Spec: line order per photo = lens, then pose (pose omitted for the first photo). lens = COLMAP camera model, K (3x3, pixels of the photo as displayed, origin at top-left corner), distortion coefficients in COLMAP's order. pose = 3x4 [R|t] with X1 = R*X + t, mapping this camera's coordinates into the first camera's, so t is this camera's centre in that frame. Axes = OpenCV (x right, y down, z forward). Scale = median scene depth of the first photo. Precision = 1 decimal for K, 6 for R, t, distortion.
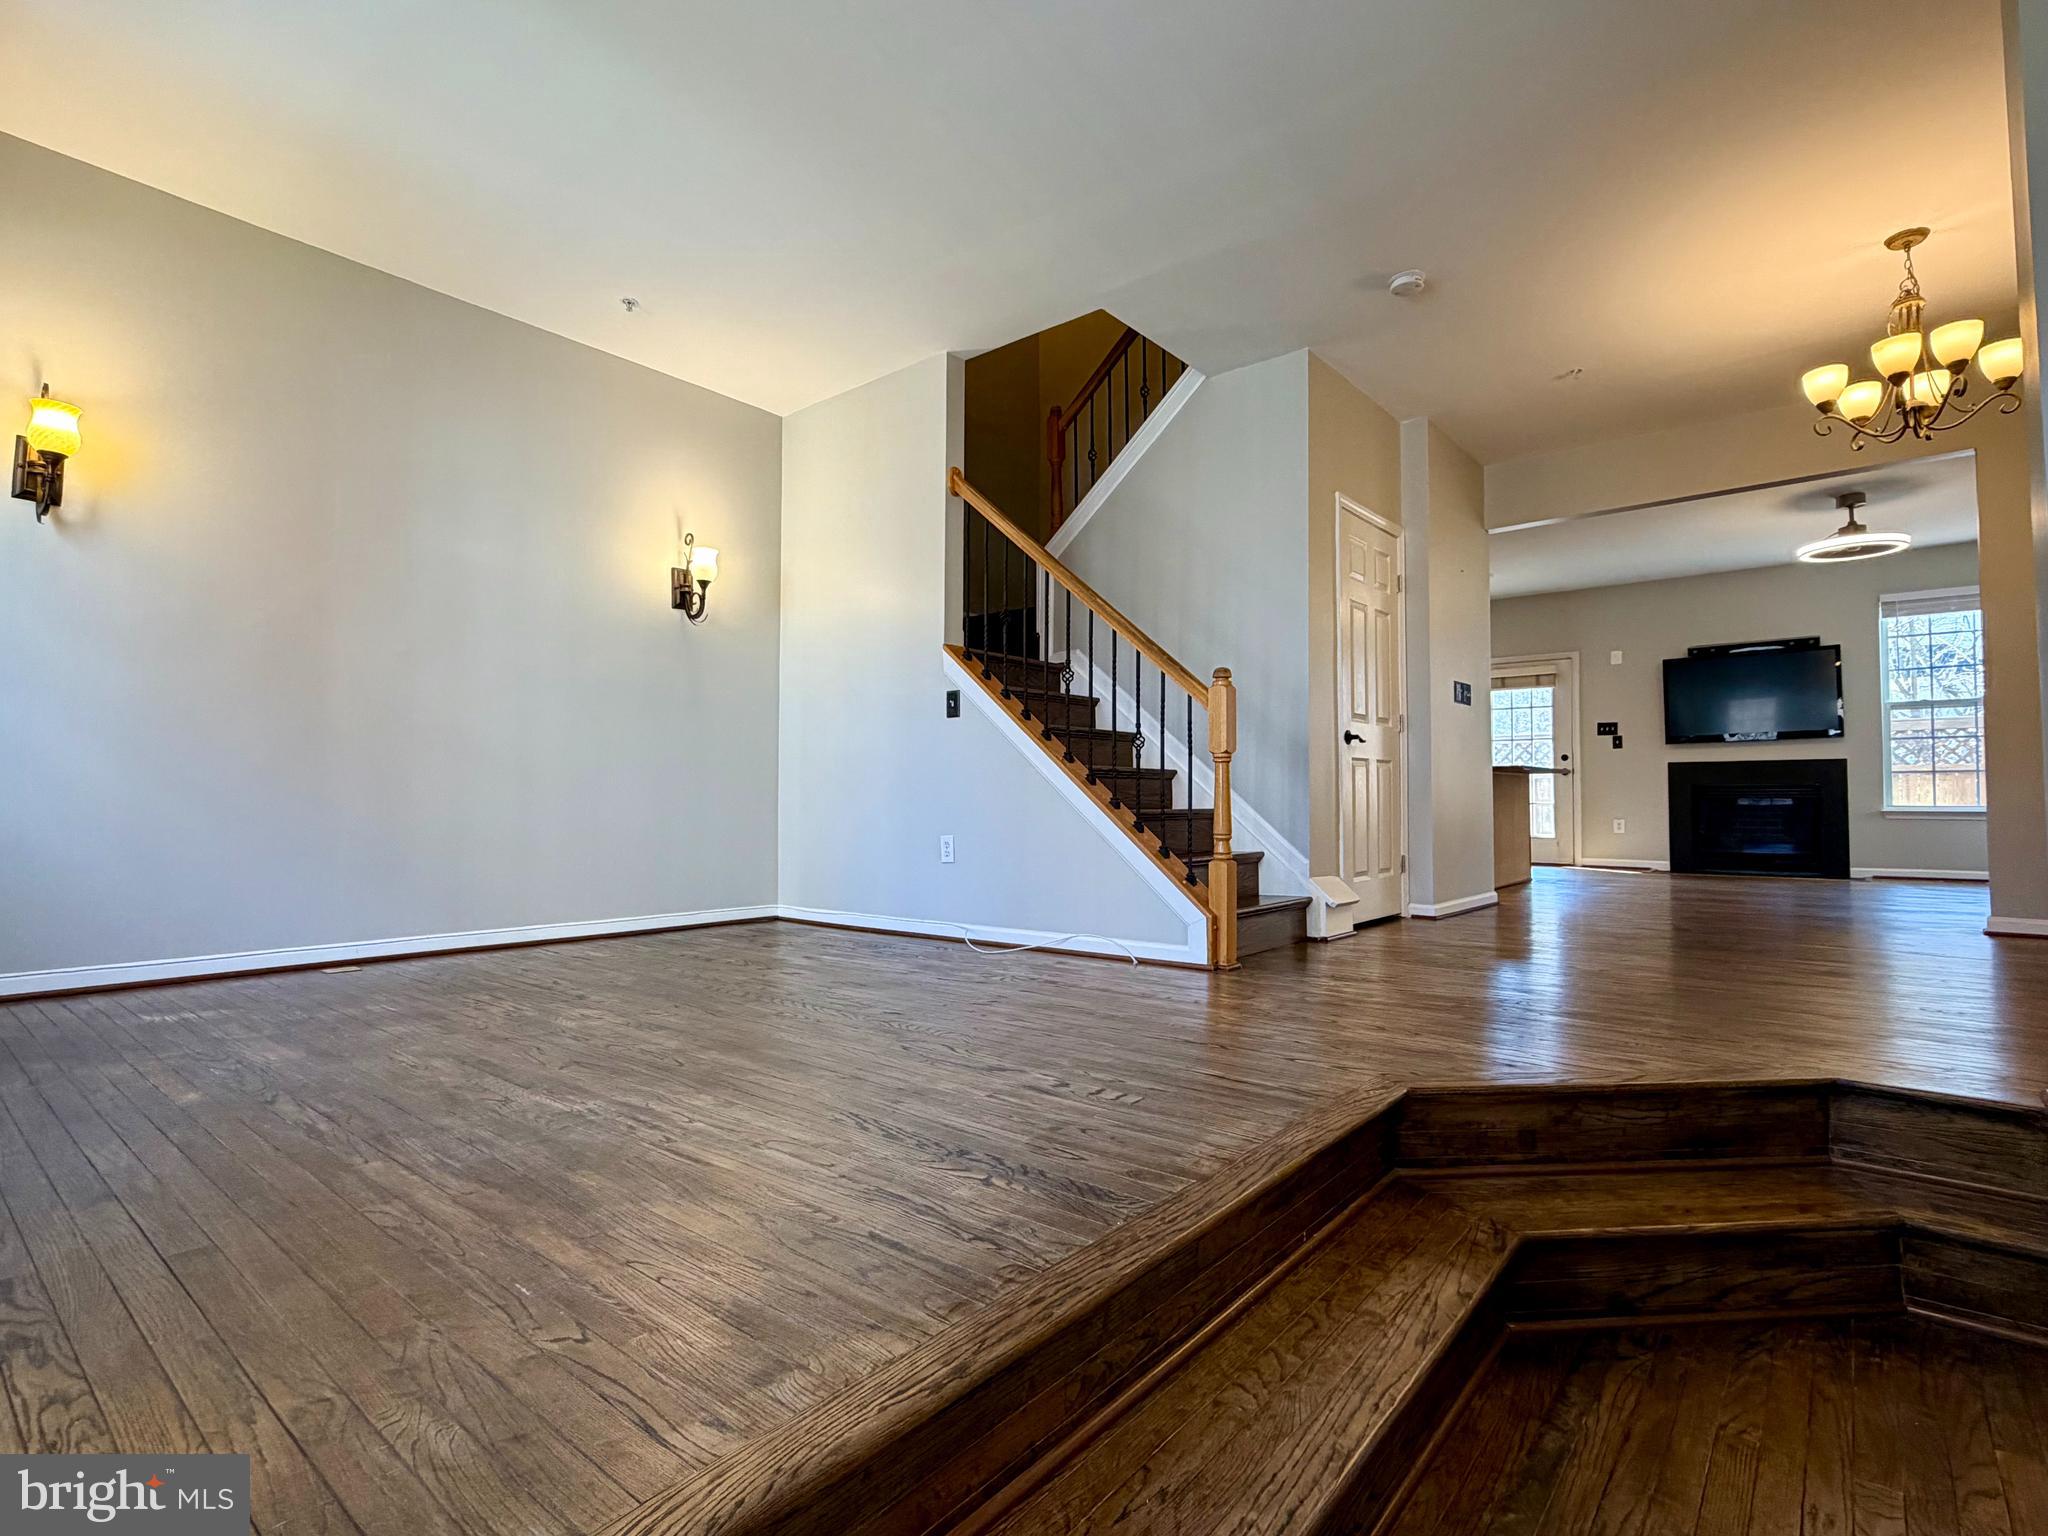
lens RADIAL K [[989.6, 0, 1024.0], [0, 989.6, 768.0], [0, 0, 1]] dist [0.000658, -0.000086]
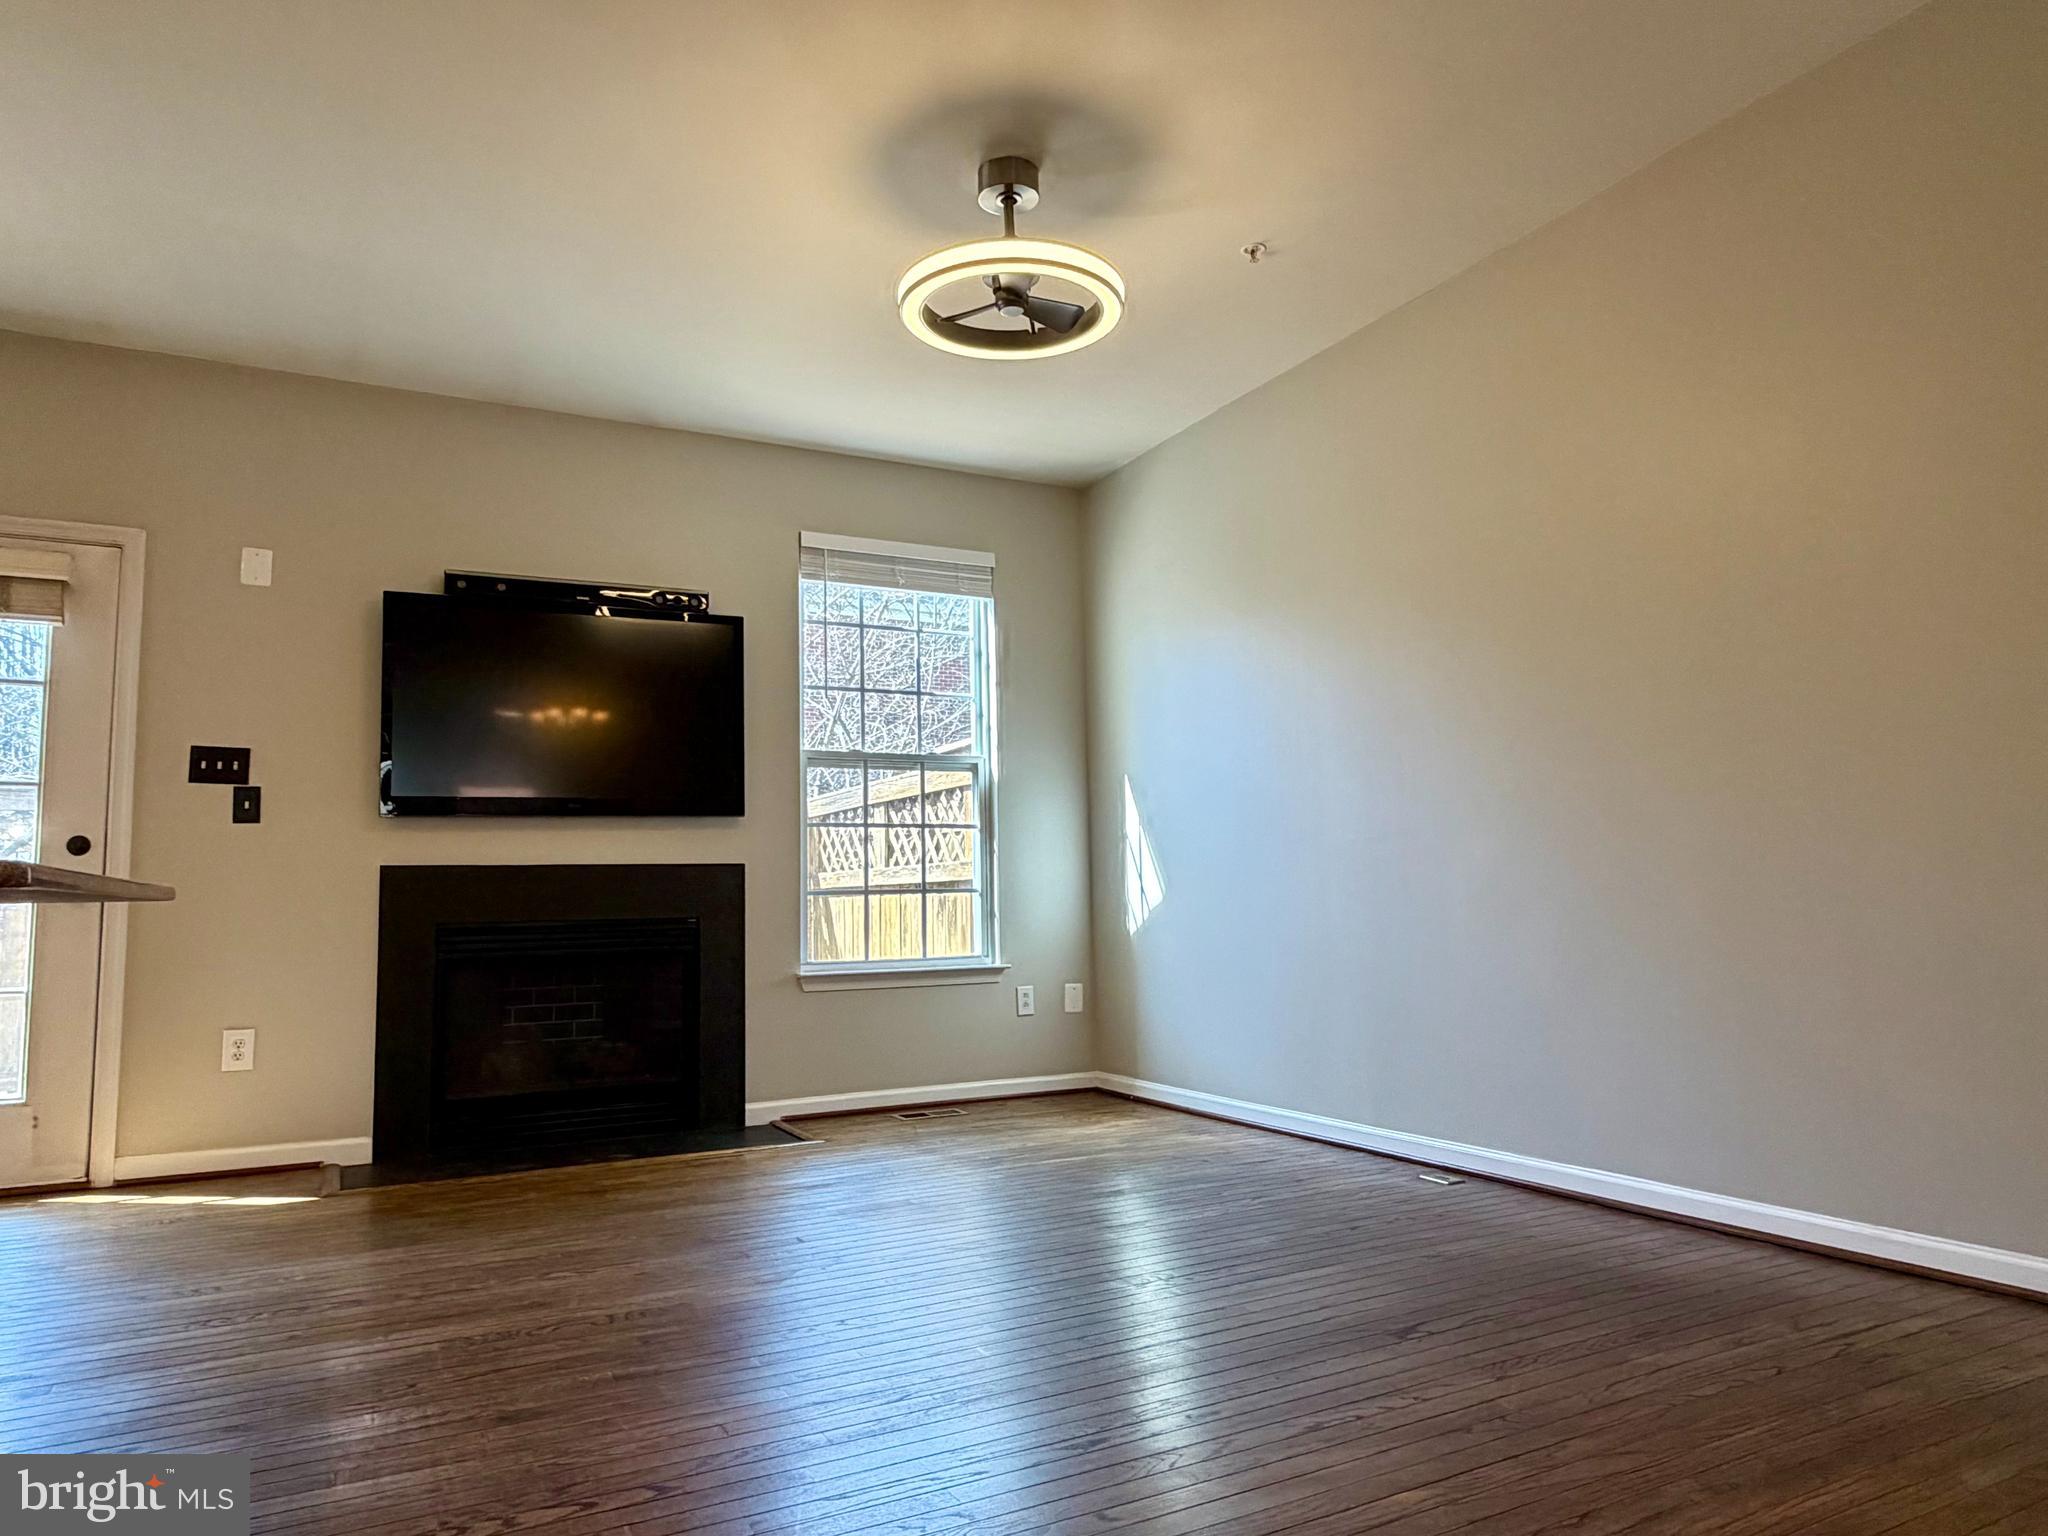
lens RADIAL K [[1301.6, 0, 1024.0], [0, 1301.6, 768.0], [0, 0, 1]] dist [-0.000401, -0.000382]
pose [[0.387749, 0.081177, 0.918184, 0.390221], [-0.011569, 0.996465, -0.083212, -0.005655], [-0.921692, 0.021642, 0.387317, 0.783311]]
